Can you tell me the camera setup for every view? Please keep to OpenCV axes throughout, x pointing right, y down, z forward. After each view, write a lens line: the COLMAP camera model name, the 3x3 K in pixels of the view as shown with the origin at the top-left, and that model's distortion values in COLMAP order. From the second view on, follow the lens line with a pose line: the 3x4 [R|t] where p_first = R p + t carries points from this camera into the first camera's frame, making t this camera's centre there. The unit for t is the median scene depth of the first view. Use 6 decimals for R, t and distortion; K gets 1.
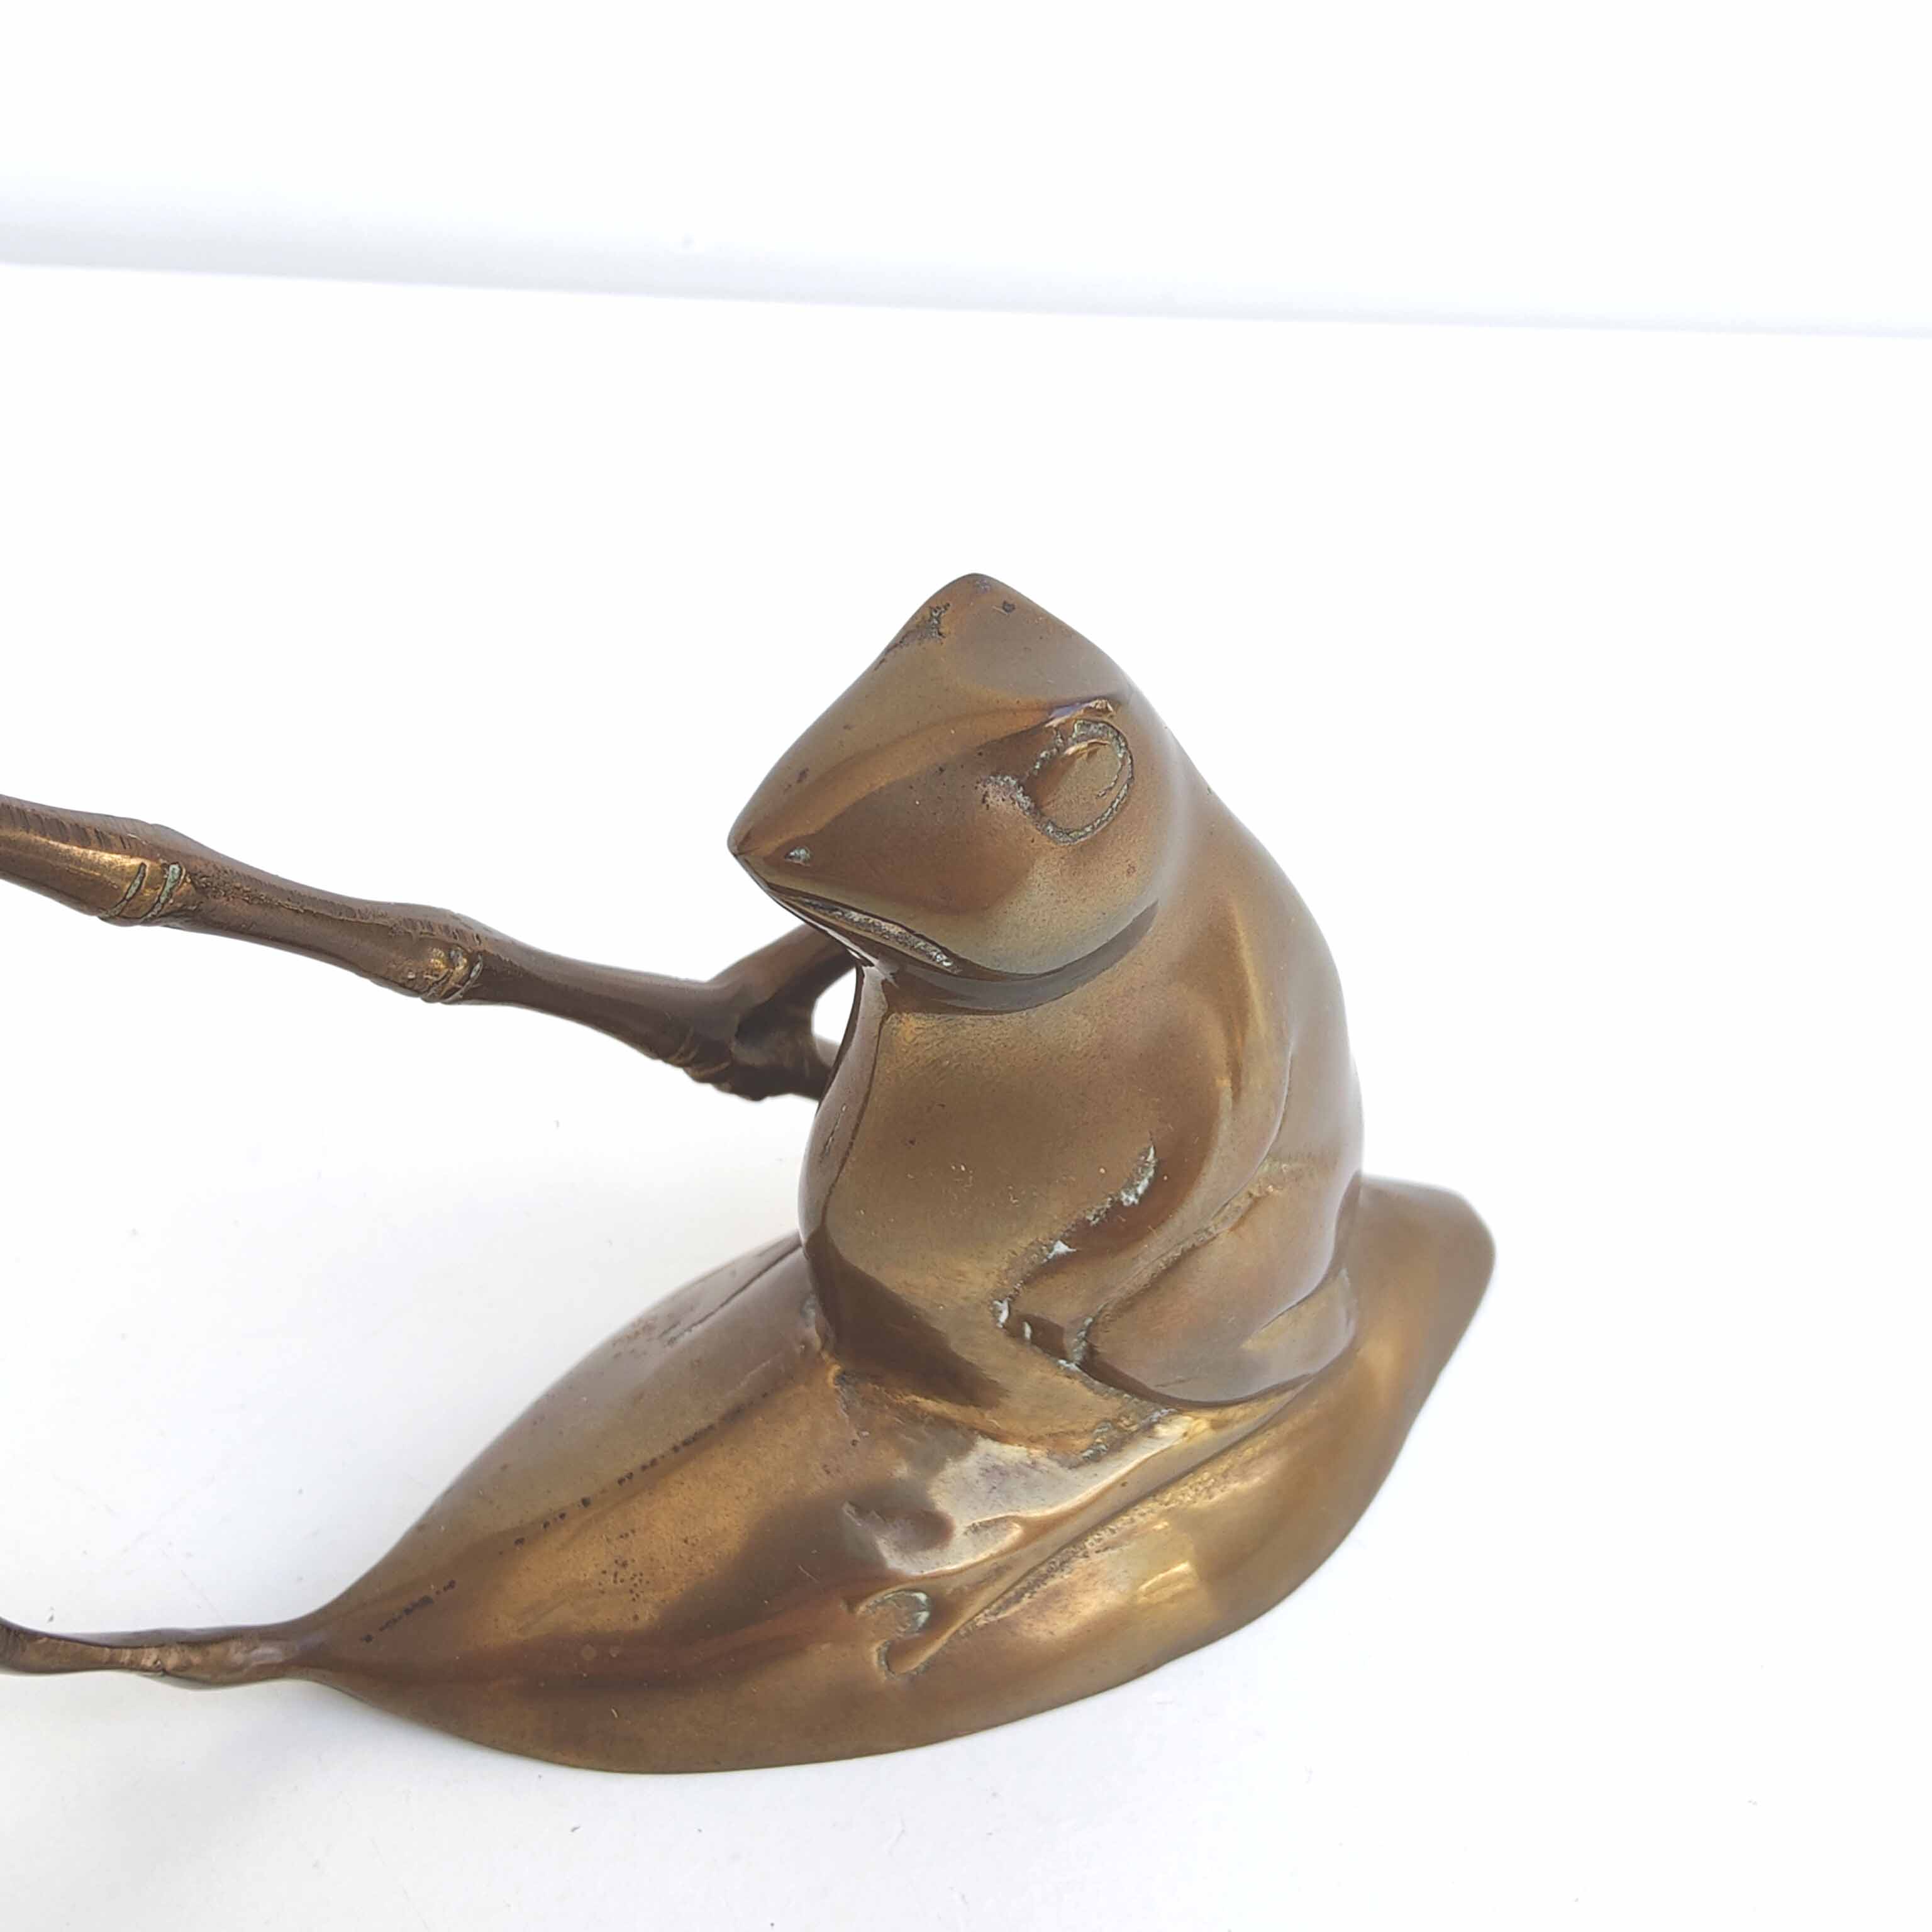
lens RADIAL K [[1867.0, 0, 966.0], [0, 1867.0, 966.0], [0, 0, 1]] dist [0.104130, -0.226658]
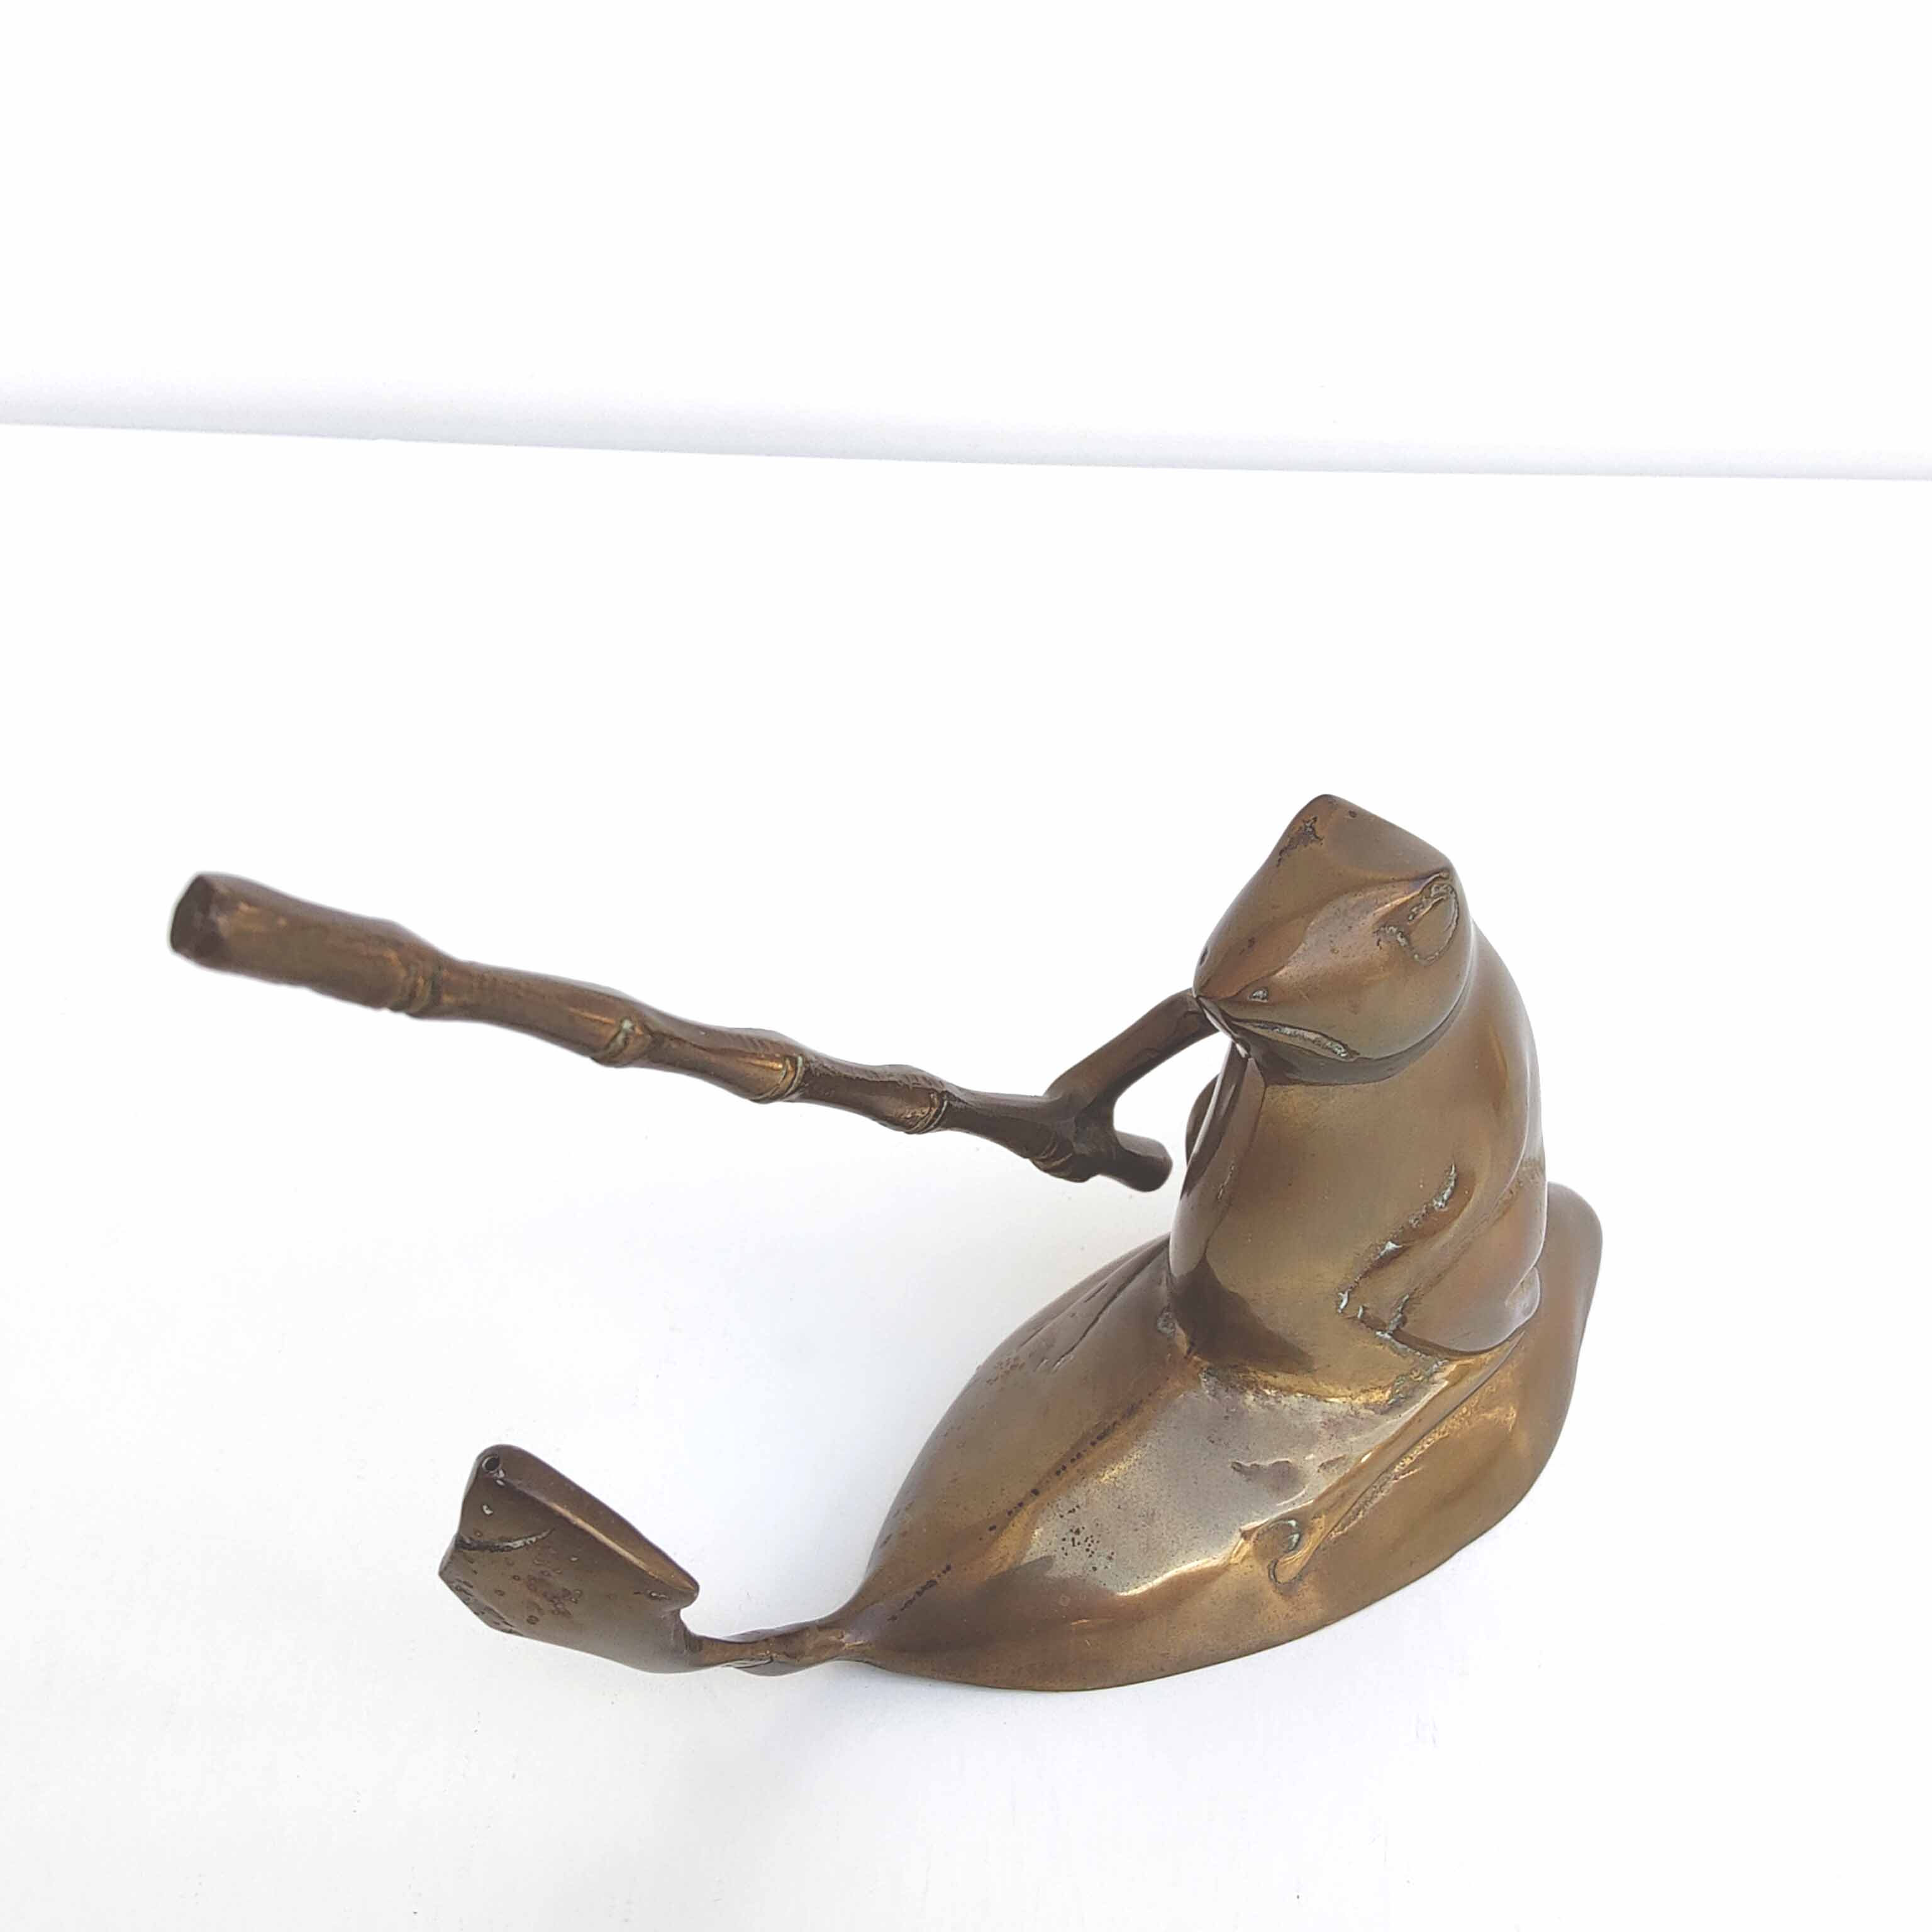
lens RADIAL K [[1867.0, 0, 966.0], [0, 1867.0, 966.0], [0, 0, 1]] dist [0.104130, -0.226658]
pose [[0.986191, -0.123251, 0.110618, -0.359680], [0.128915, 0.990608, -0.045566, -0.032586], [-0.103963, 0.059197, 0.992818, -0.353471]]
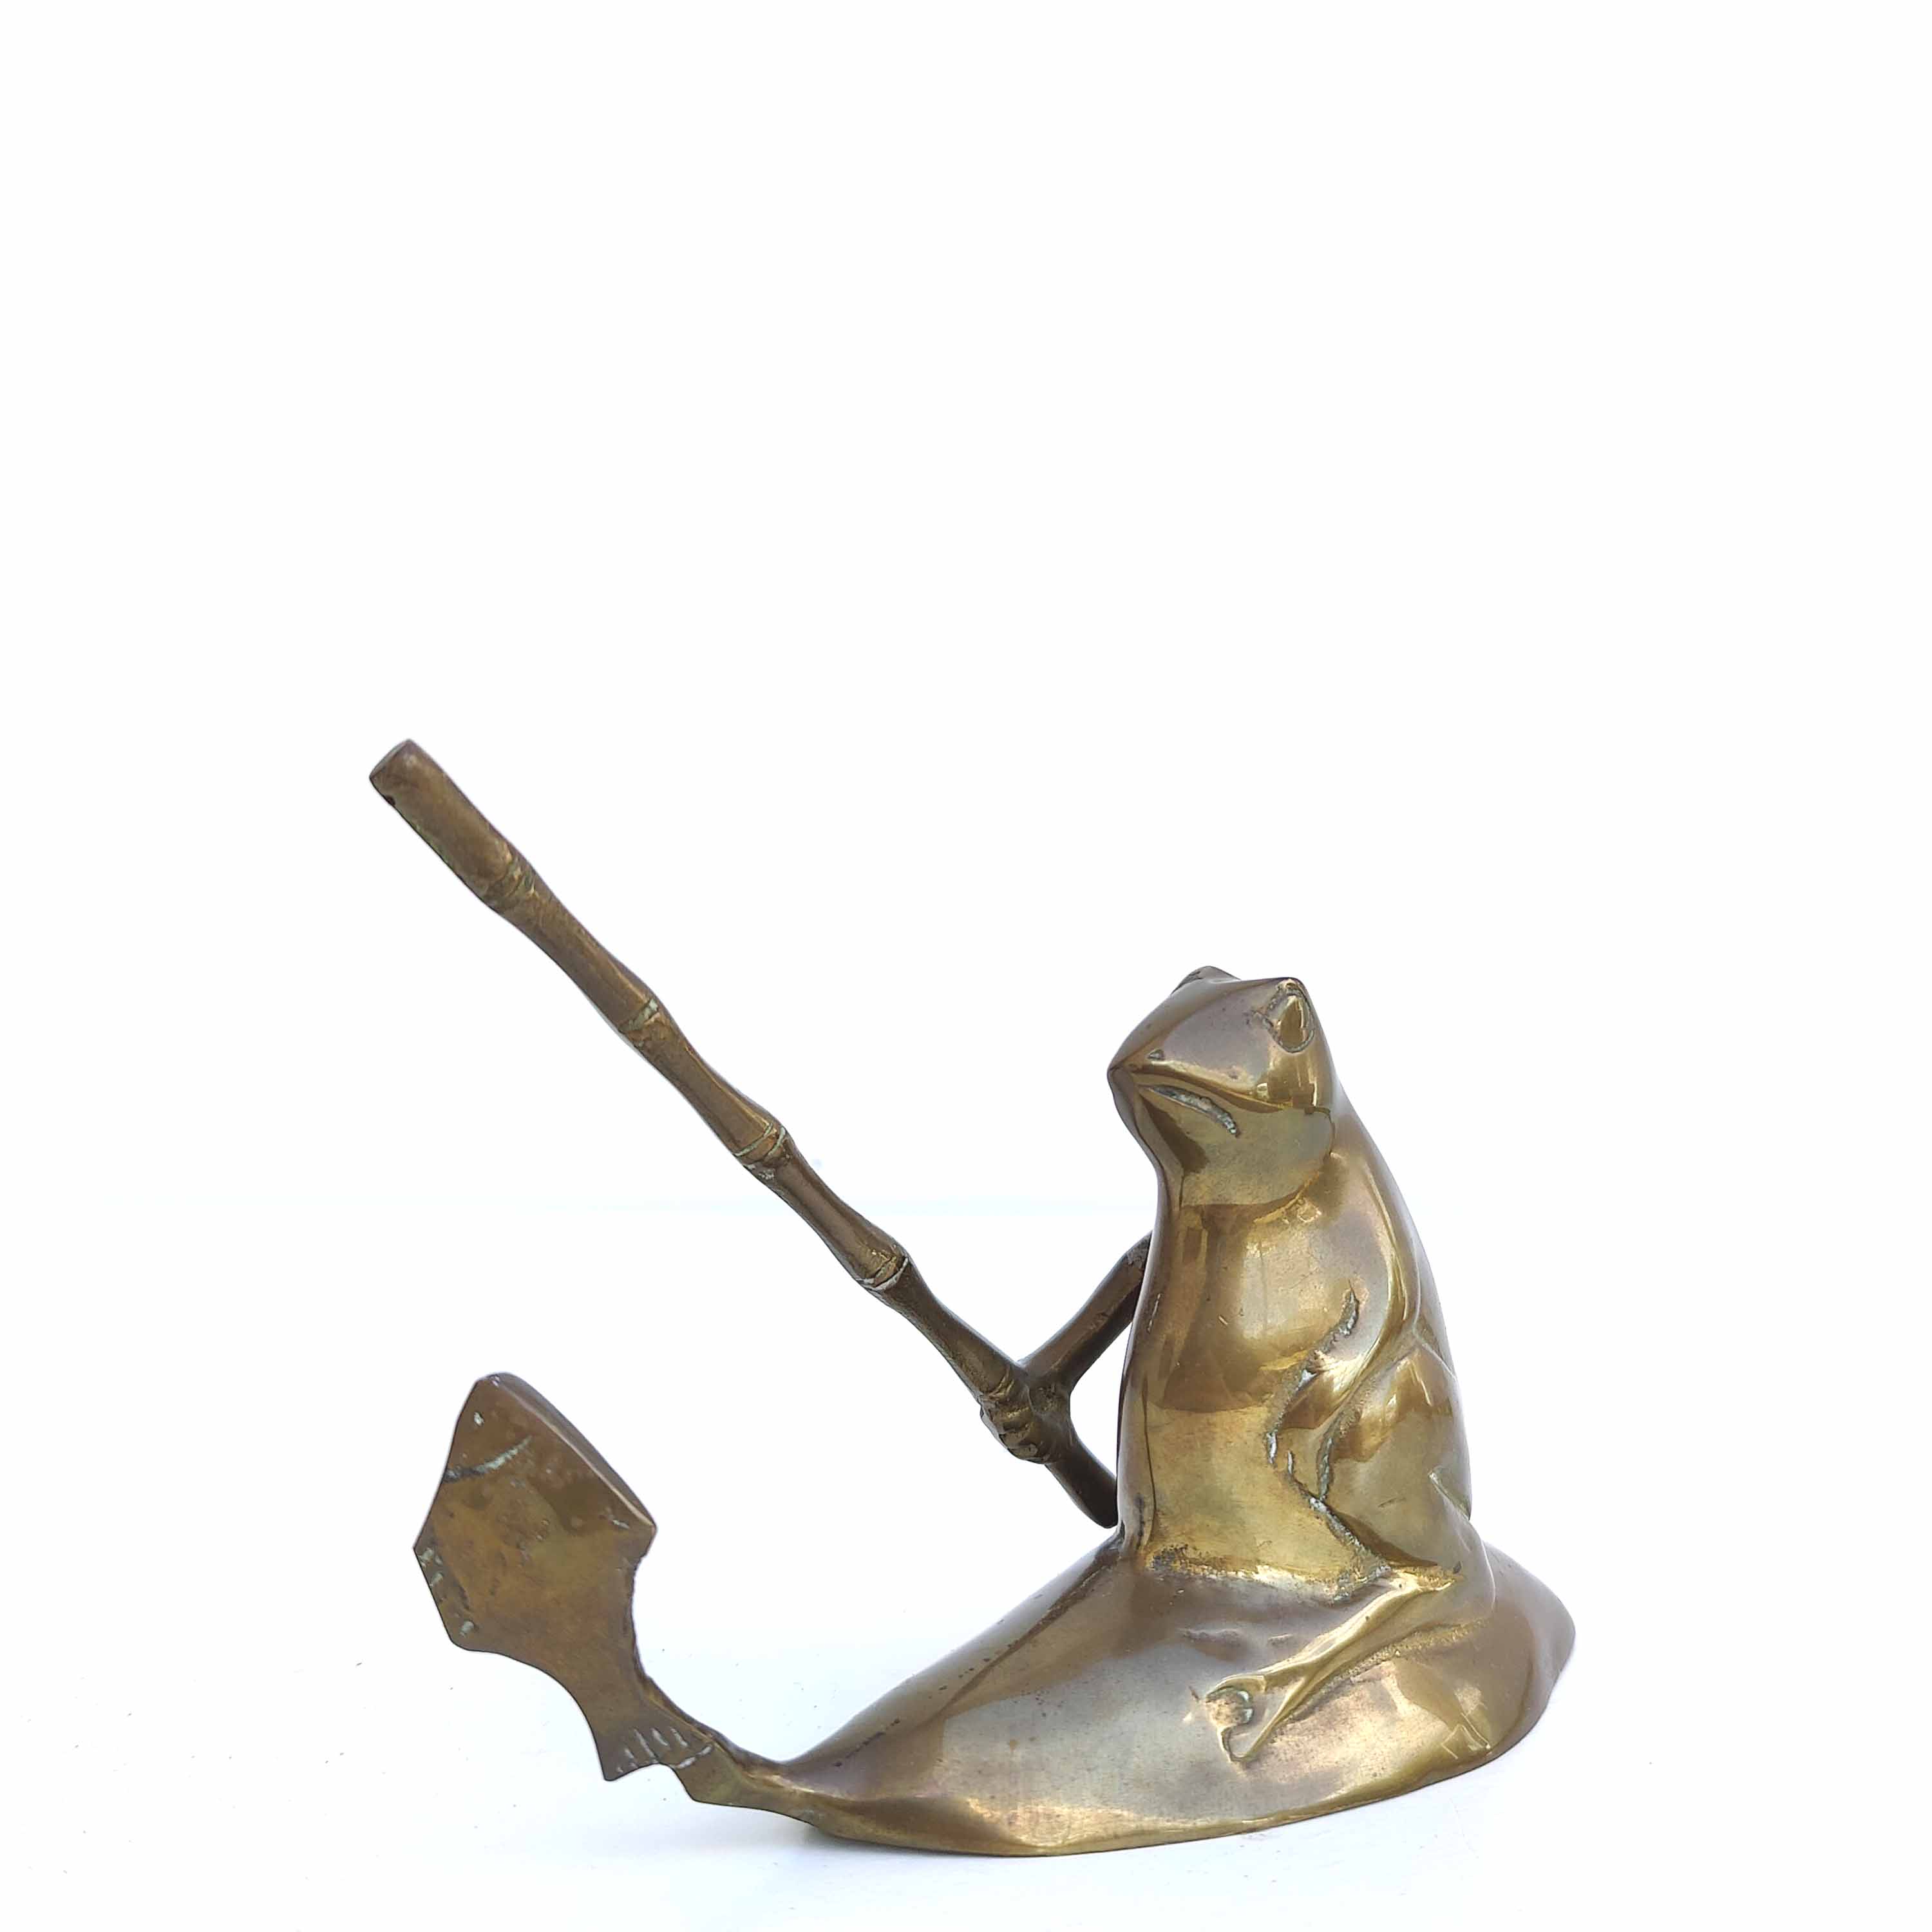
lens RADIAL K [[2189.5, 0, 1017.7], [0, 2189.5, 966.2], [0, 0, 1]] dist [-0.010824, 0.317899]
pose [[0.986595, -0.028090, 0.160752, -0.427157], [0.126097, 0.756509, -0.641711, 0.937309], [-0.103585, 0.653379, 0.749910, -0.515556]]
